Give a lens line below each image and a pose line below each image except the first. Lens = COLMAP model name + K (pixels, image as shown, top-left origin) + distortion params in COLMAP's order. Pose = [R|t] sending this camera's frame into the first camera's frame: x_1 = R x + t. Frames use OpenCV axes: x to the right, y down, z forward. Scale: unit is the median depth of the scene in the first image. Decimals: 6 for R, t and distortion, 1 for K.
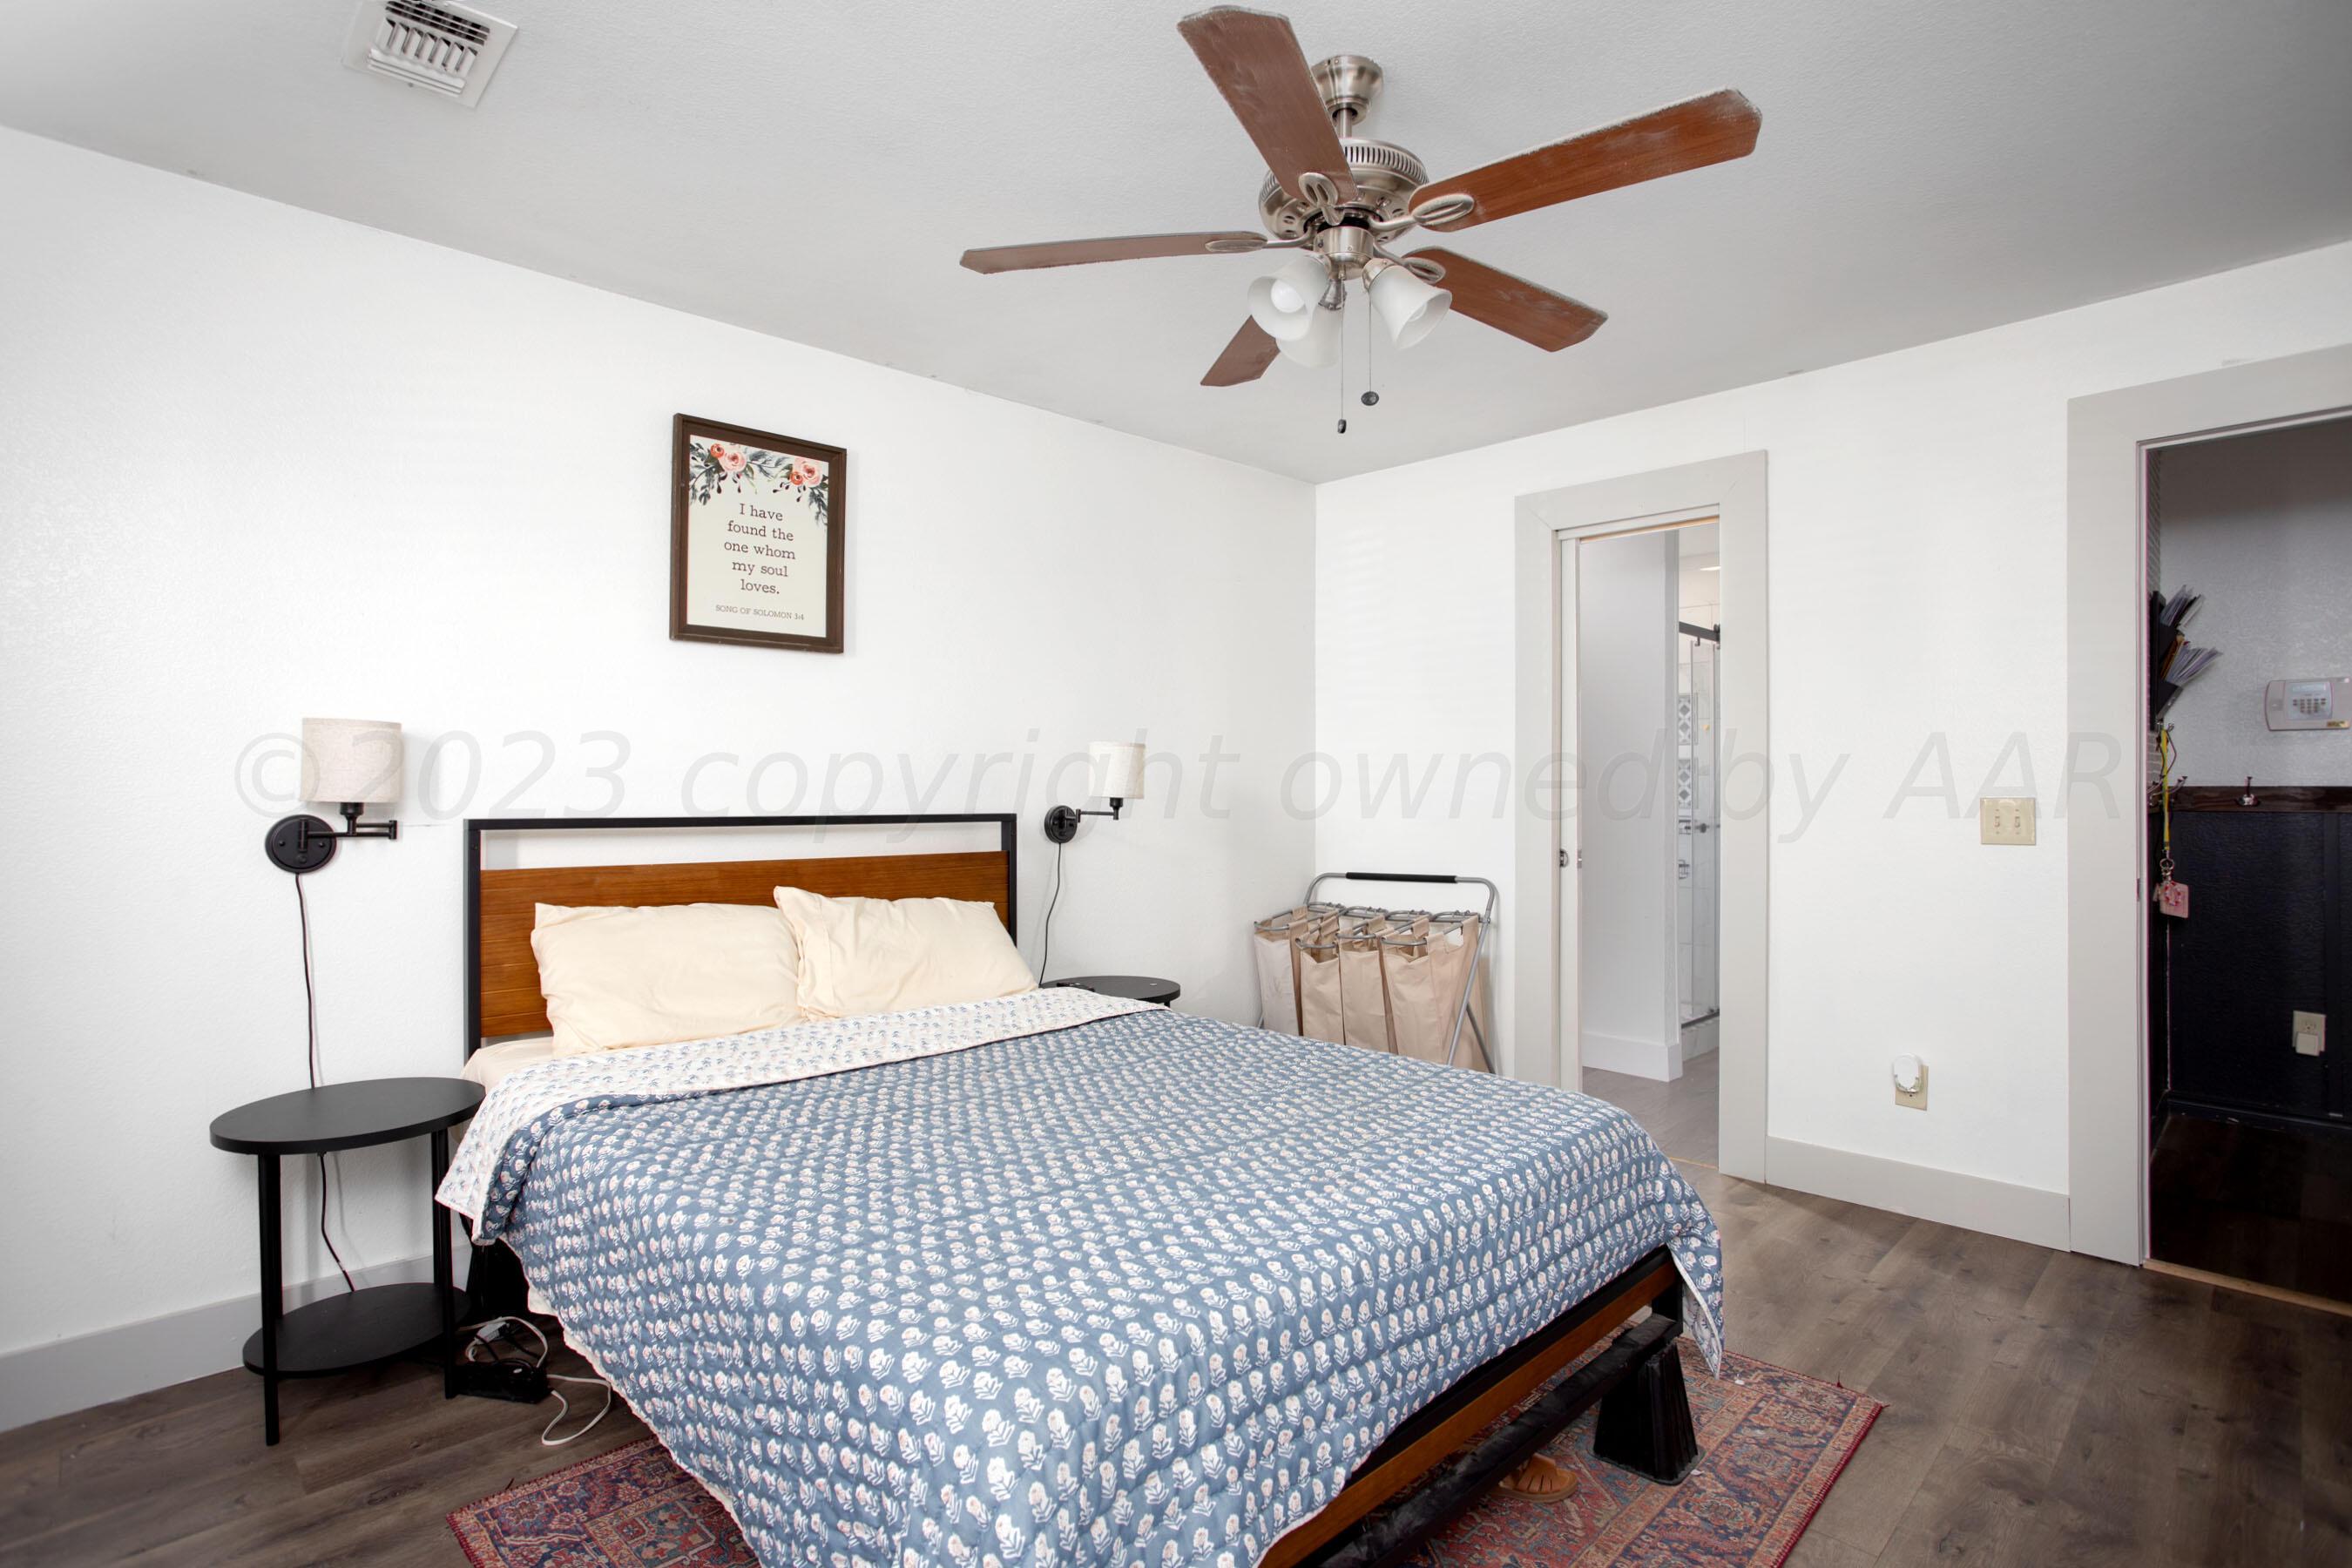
lens RADIAL K [[1165.7, 0, 1176.0], [0, 1165.7, 784.0], [0, 0, 1]] dist [-0.055972, 0.000090]
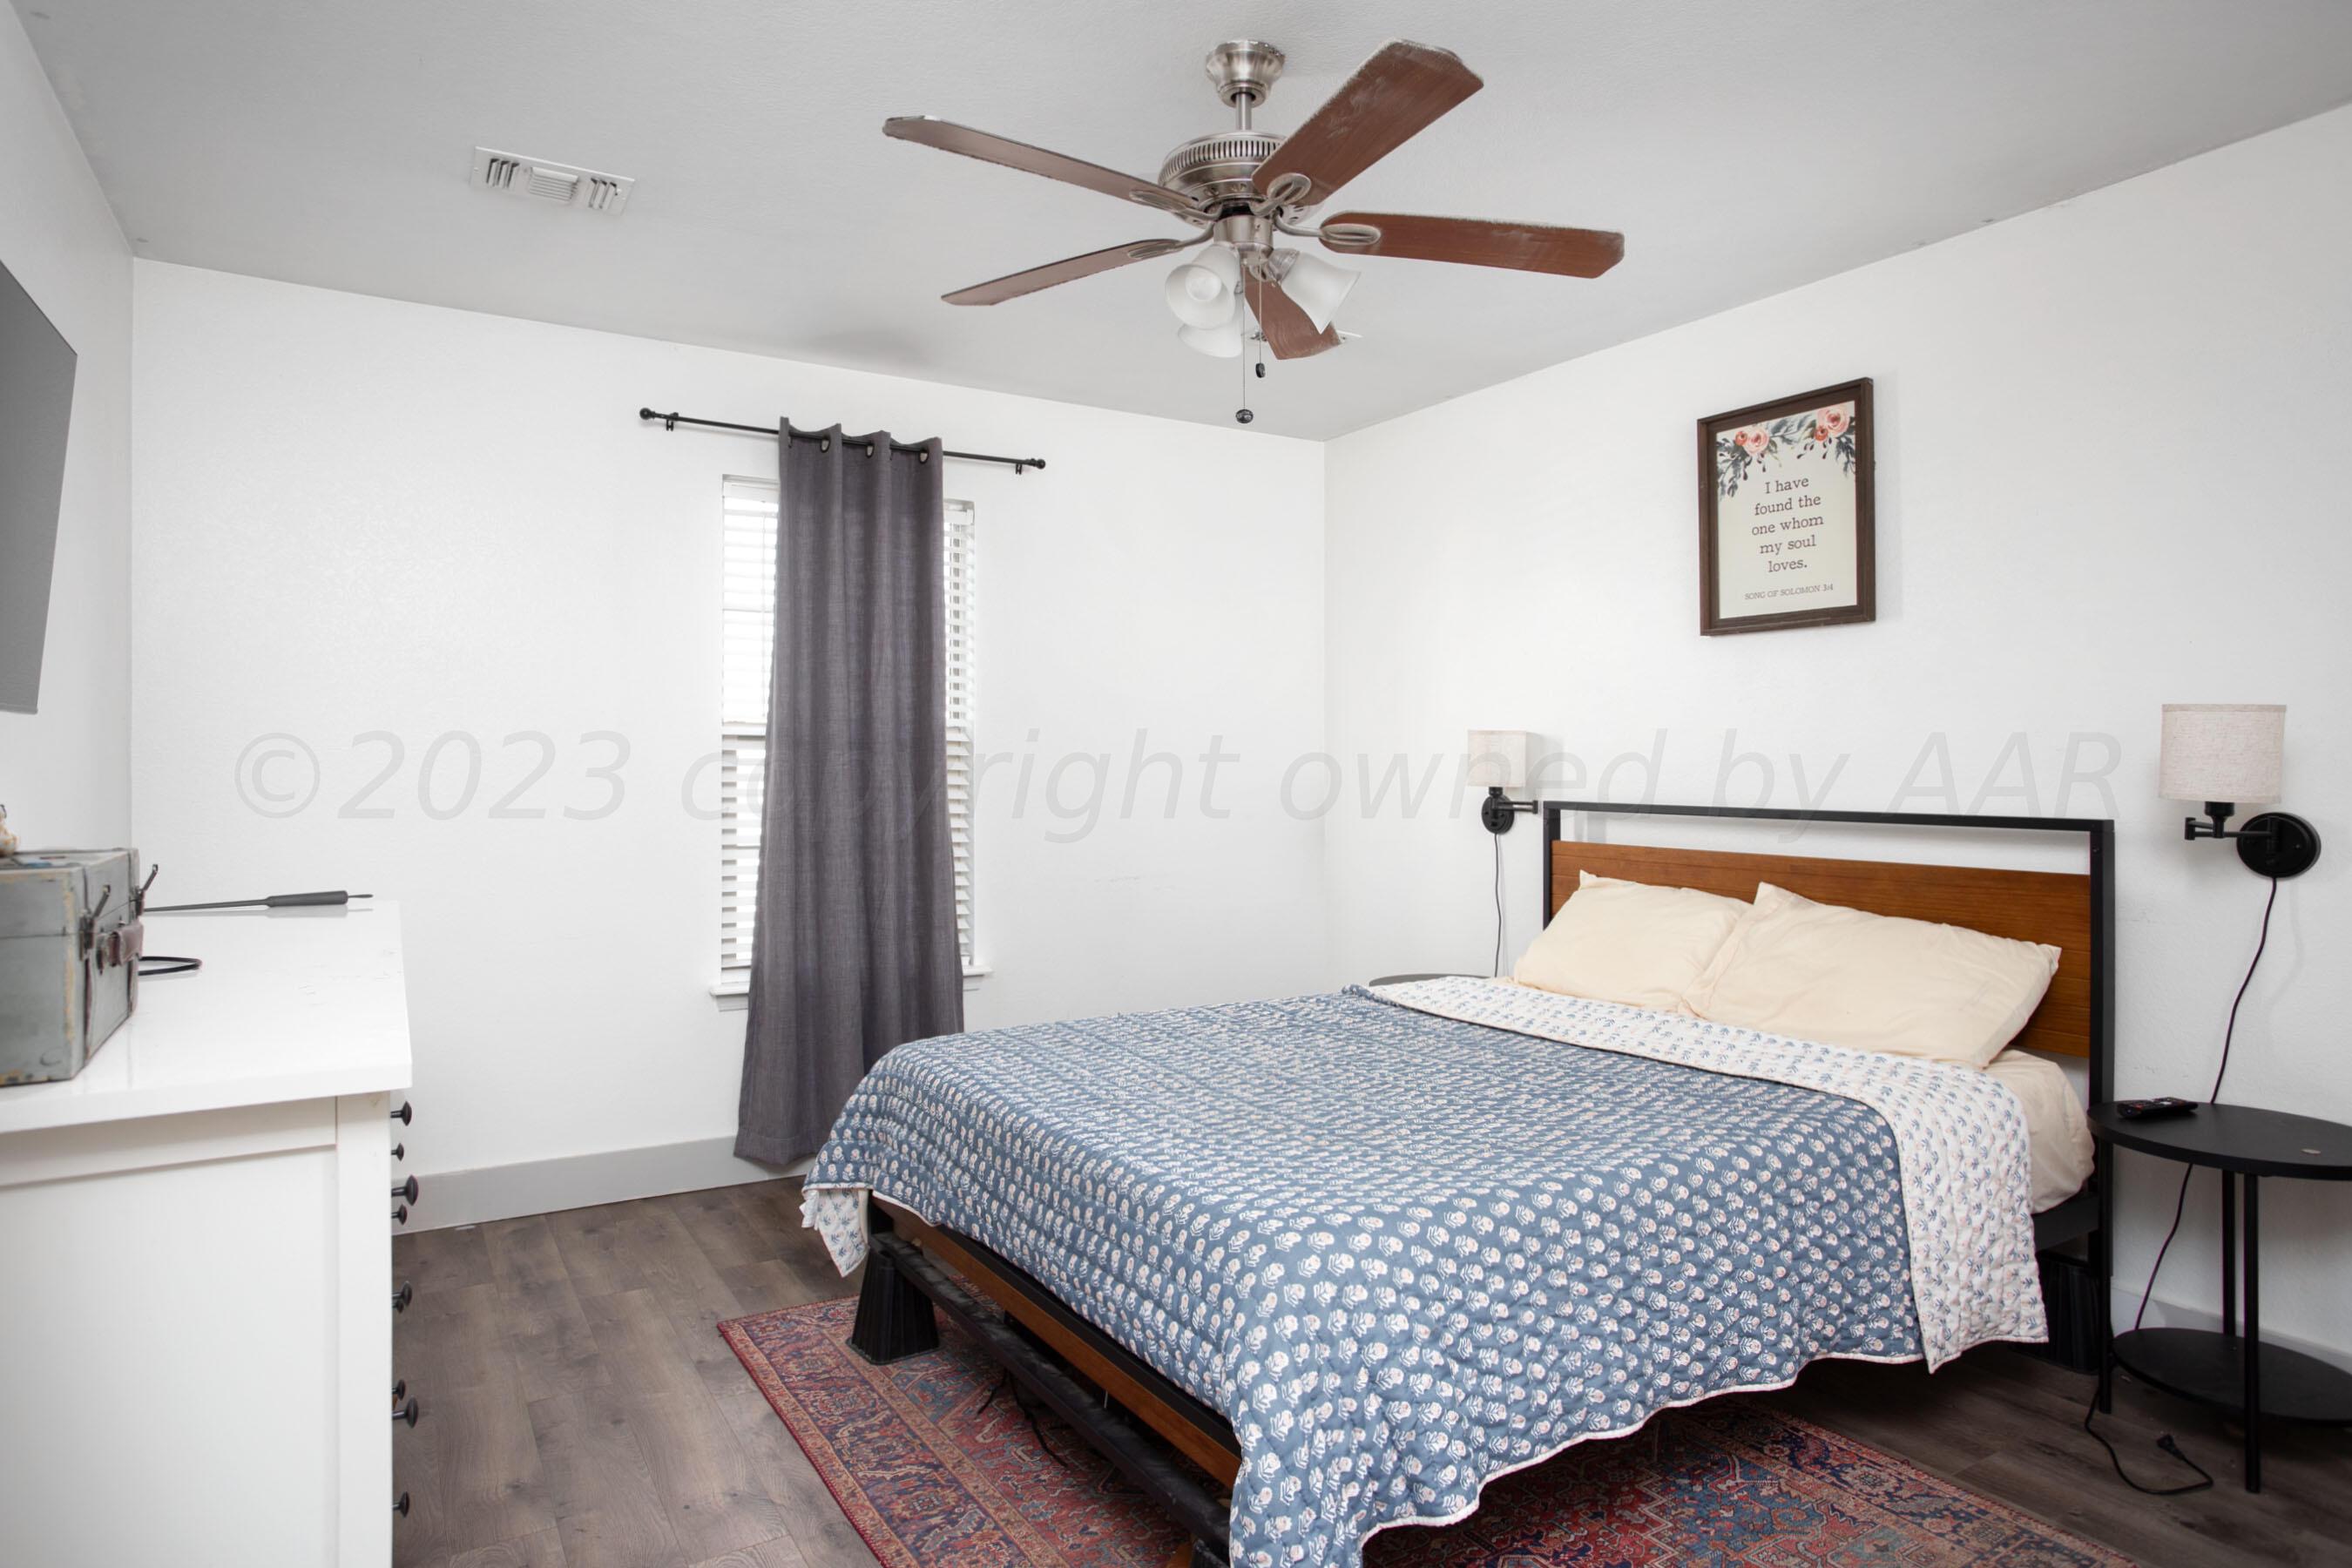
lens RADIAL K [[1388.9, 0, 1176.0], [0, 1388.9, 784.0], [0, 0, 1]] dist [0.000683, -0.000068]
pose [[-0.214333, 0.007755, -0.976730, 0.857233], [-0.004964, 0.999947, 0.009029, -0.000247], [0.976748, 0.006784, -0.214283, 0.765824]]
